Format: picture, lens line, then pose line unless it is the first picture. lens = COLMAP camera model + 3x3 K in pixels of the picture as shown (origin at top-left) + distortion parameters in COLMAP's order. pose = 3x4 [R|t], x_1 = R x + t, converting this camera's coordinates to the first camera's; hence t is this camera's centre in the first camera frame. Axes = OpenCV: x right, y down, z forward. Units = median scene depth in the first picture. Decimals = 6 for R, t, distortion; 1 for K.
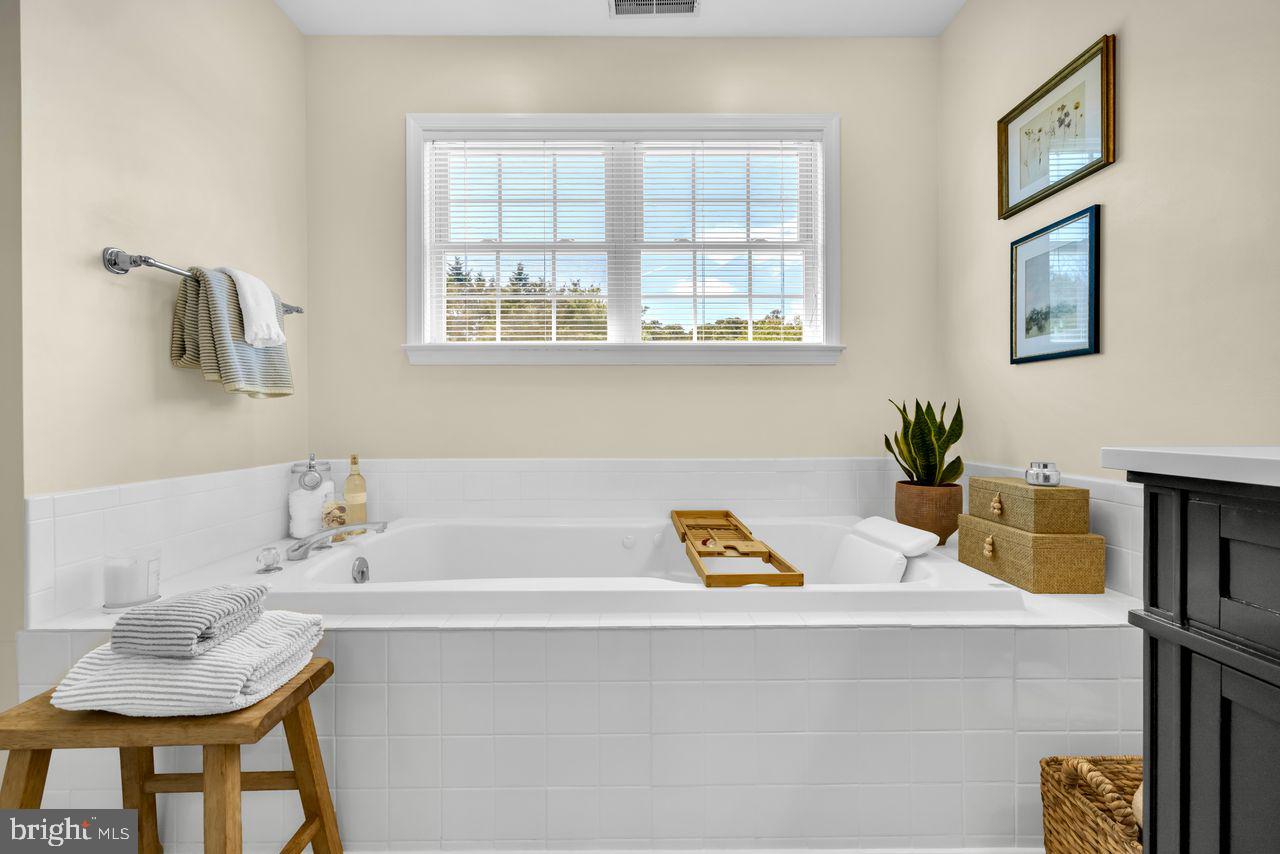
lens RADIAL K [[536.2, 0, 635.4], [0, 536.2, 425.4], [0, 0, 1]] dist [-0.002142, -0.000509]
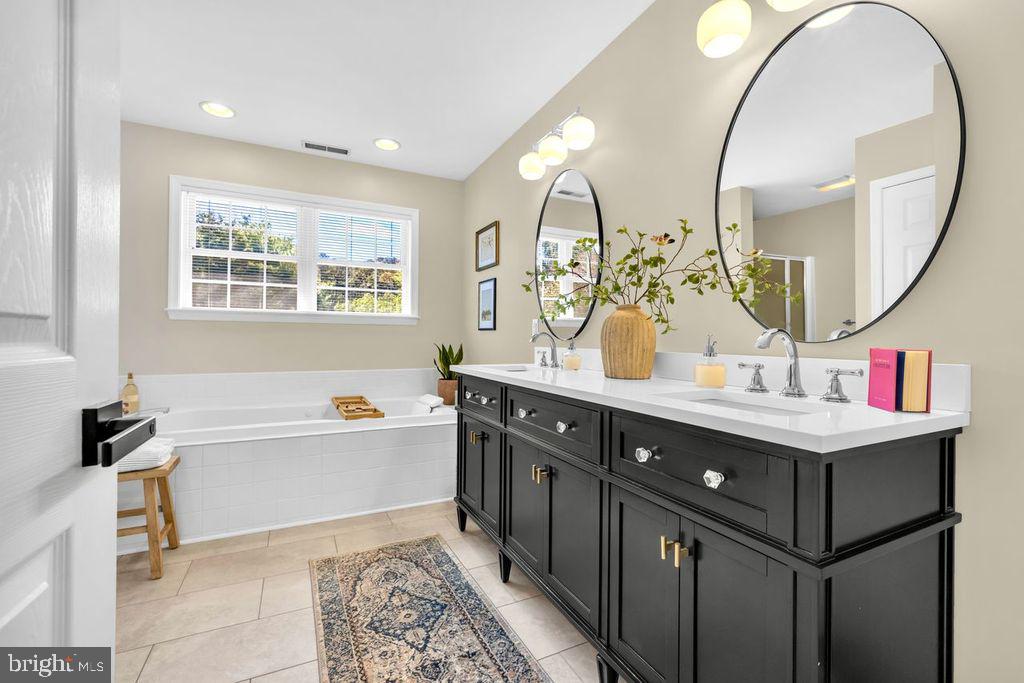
lens RADIAL K [[428.9, 0, 510.9], [0, 428.9, 340.7], [0, 0, 1]] dist [-0.002142, -0.000509]
pose [[0.900047, 0.008248, 0.435715, -0.038514], [-0.005346, 0.999955, -0.007887, -0.050472], [-0.435760, 0.004769, 0.900050, -0.876734]]
